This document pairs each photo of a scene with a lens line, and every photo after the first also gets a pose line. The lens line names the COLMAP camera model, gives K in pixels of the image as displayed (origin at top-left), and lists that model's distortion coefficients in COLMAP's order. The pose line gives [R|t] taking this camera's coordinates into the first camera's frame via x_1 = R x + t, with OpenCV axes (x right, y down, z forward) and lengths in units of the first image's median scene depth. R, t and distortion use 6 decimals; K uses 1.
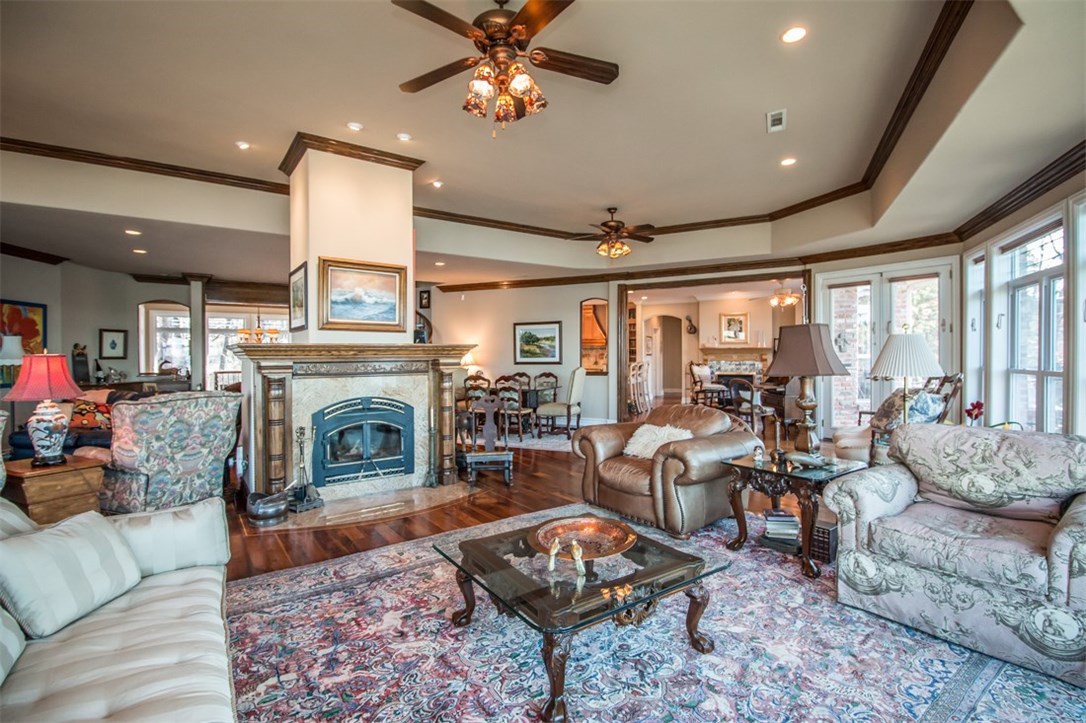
lens RADIAL K [[504.5, 0, 545.0], [0, 504.5, 355.8], [0, 0, 1]] dist [-0.004434, -0.001064]
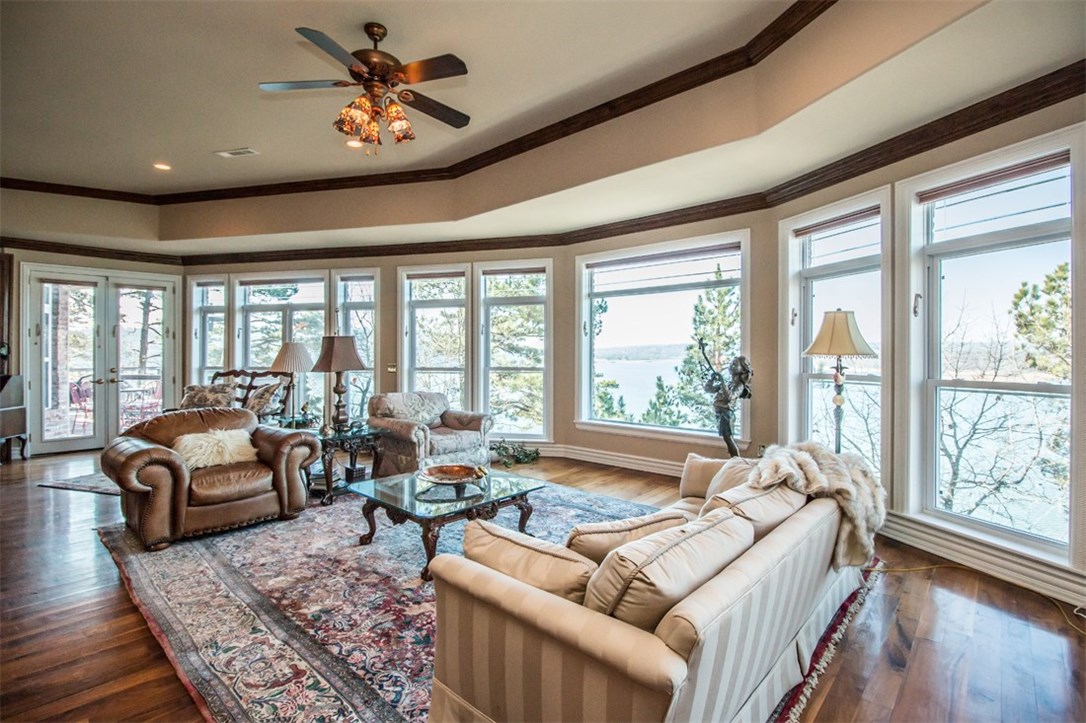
lens RADIAL K [[504.5, 0, 545.7], [0, 504.5, 355.3], [0, 0, 1]] dist [-0.004434, -0.001064]
pose [[-0.205863, 0.000794, 0.978581, -0.547123], [0.008026, 0.999967, 0.000877, -0.000993], [-0.978548, 0.008035, -0.205863, 0.378808]]
